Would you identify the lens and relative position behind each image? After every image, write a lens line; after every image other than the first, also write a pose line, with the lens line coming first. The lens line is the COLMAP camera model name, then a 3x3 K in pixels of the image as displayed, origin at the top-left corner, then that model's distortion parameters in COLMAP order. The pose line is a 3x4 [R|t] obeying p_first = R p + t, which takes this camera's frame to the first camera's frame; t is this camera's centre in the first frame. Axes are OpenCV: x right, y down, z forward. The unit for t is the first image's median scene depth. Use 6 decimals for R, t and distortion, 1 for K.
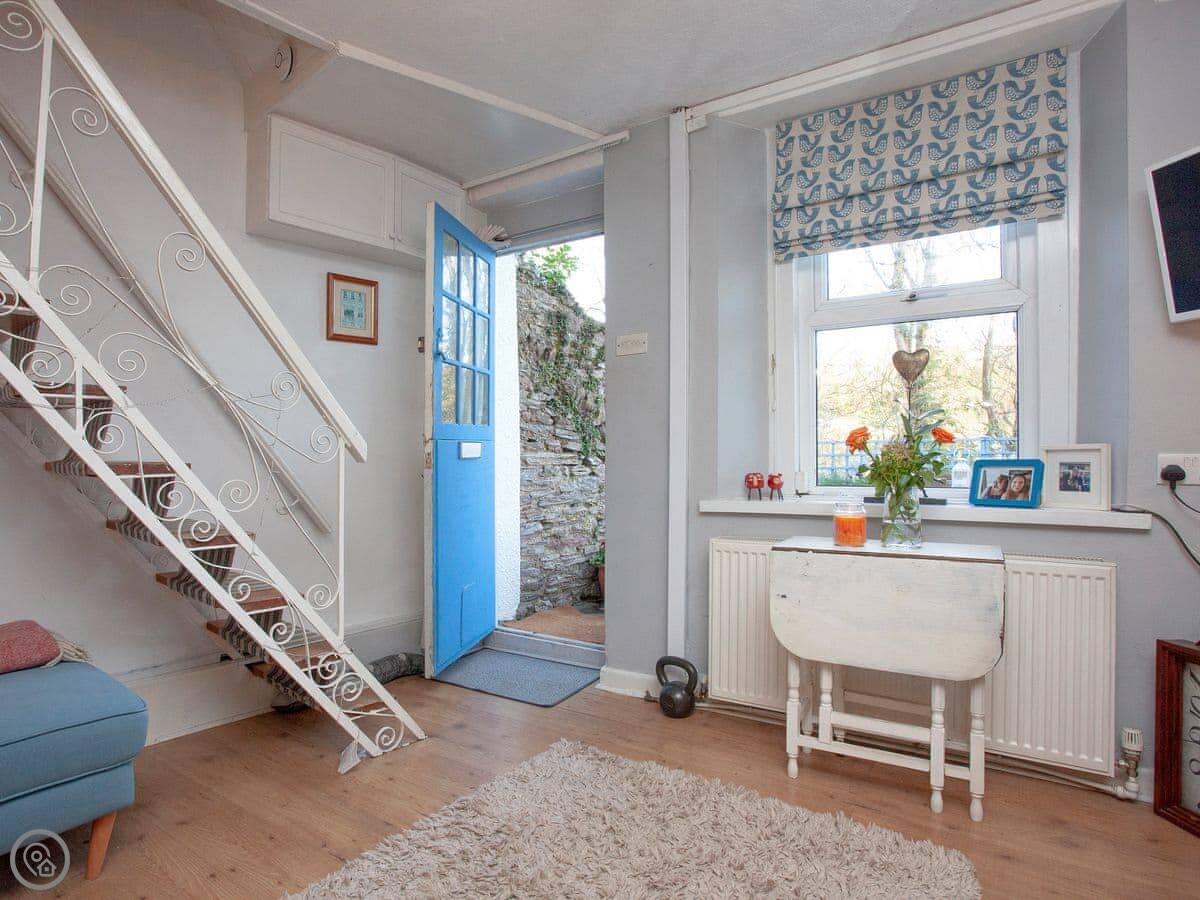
lens RADIAL K [[777.5, 0, 600.7], [0, 777.5, 438.9], [0, 0, 1]] dist [-0.023823, 0.005378]
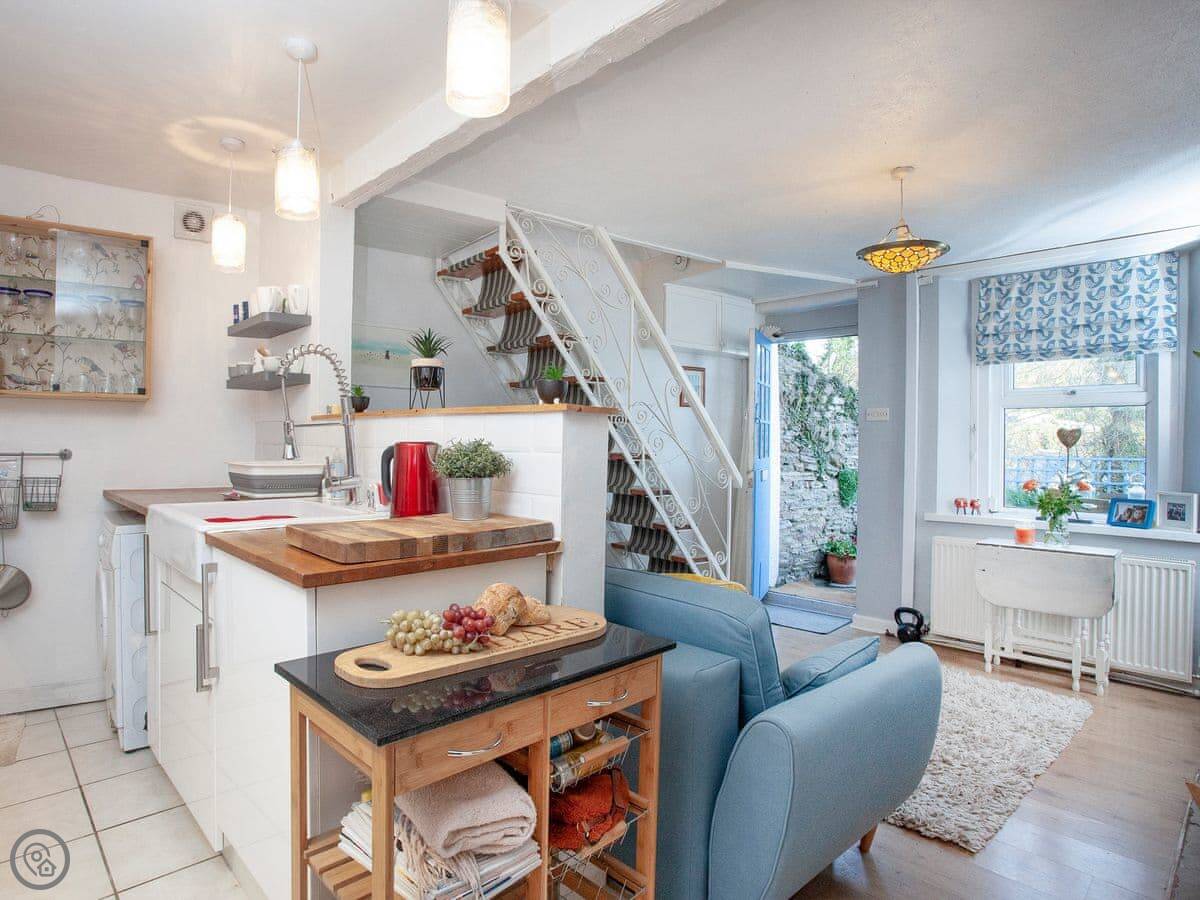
lens RADIAL K [[753.0, 0, 582.8], [0, 753.0, 430.8], [0, 0, 1]] dist [0.002304, 0.016687]
pose [[0.972264, 0.014743, -0.233422, -0.202869], [-0.015531, 0.999878, -0.001542, -0.081076], [0.233371, 0.005124, 0.972374, -0.710629]]
